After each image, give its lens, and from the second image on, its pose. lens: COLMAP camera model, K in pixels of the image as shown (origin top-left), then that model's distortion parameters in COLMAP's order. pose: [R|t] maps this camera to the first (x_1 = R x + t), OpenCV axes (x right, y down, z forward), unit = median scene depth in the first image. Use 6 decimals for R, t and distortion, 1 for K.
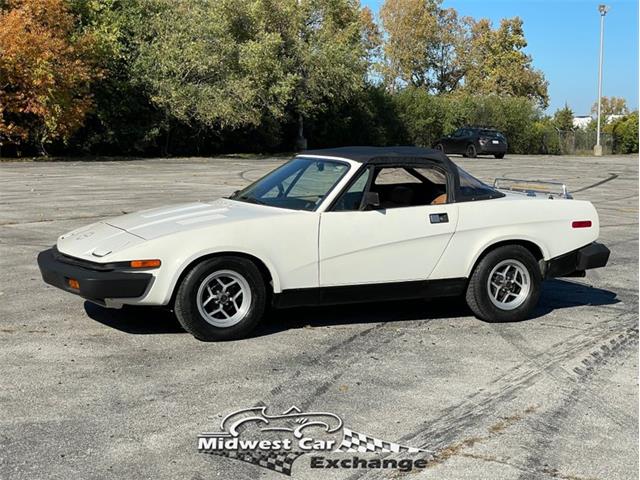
lens RADIAL K [[1066.0, 0, 320.0], [0, 1066.0, 240.0], [0, 0, 1]] dist [0.071566, -0.003359]
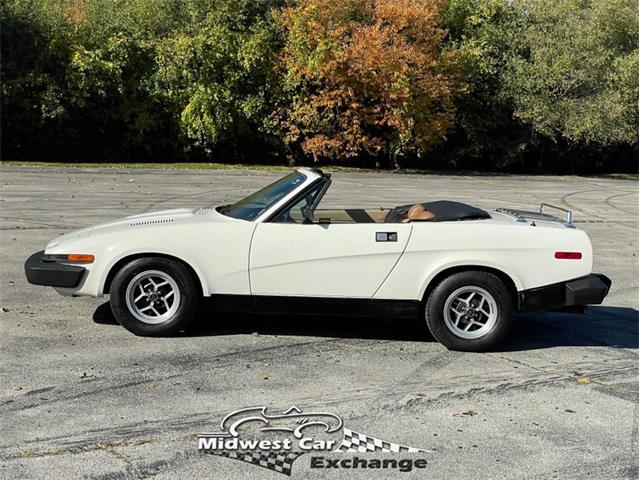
lens RADIAL K [[1099.3, 0, 320.0], [0, 1099.3, 240.0], [0, 0, 1]] dist [-0.003853, 1.267511]
pose [[0.914586, 0.066228, -0.398932, 0.455714], [-0.073053, 0.997326, -0.001913, -0.011068], [0.397739, 0.030893, 0.916978, 0.050725]]
